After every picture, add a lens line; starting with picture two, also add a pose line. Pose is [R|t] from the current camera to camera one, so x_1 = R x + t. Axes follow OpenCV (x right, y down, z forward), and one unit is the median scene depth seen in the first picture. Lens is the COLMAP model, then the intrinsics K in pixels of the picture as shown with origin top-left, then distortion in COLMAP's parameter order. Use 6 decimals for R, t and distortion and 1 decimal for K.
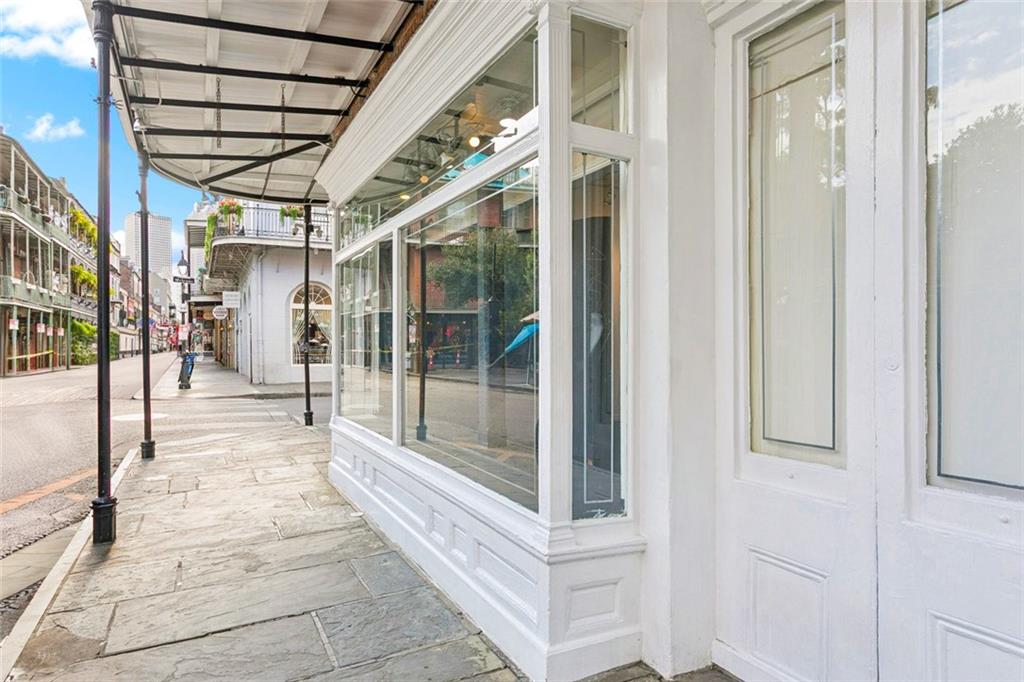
lens RADIAL K [[670.7, 0, 512.0], [0, 670.7, 341.0], [0, 0, 1]] dist [-0.008281, 0.001828]
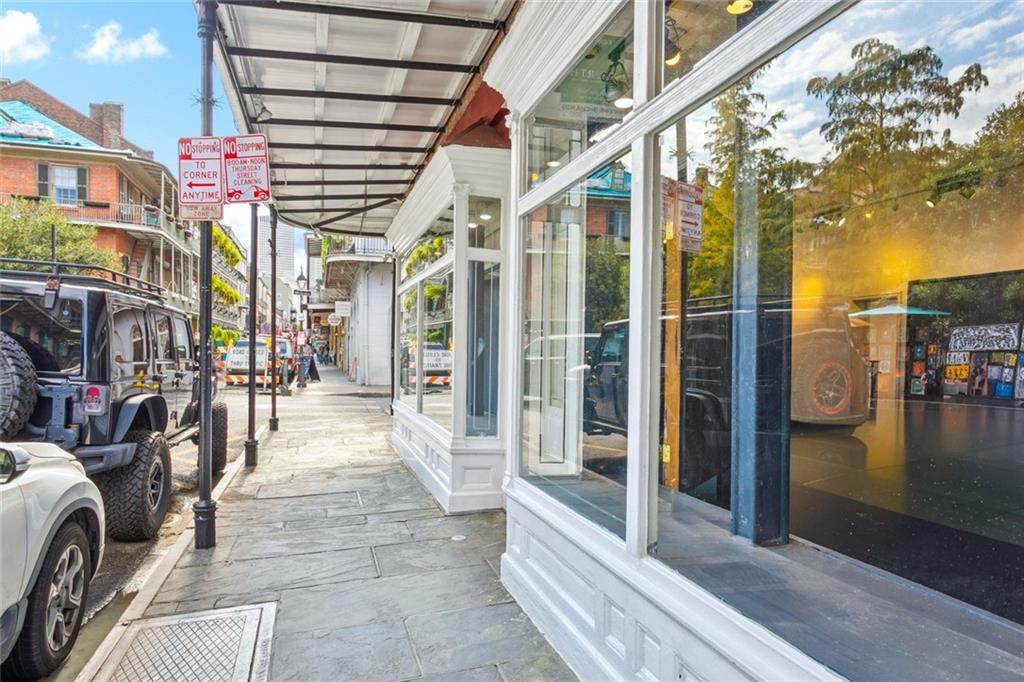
lens RADIAL K [[695.9, 0, 512.0], [0, 695.9, 341.0], [0, 0, 1]] dist [0.004028, -0.000883]
pose [[0.986394, 0.011363, -0.164007, 0.058203], [-0.013124, 0.999867, -0.009658, -0.001181], [0.163875, 0.011679, 0.986412, -0.112931]]
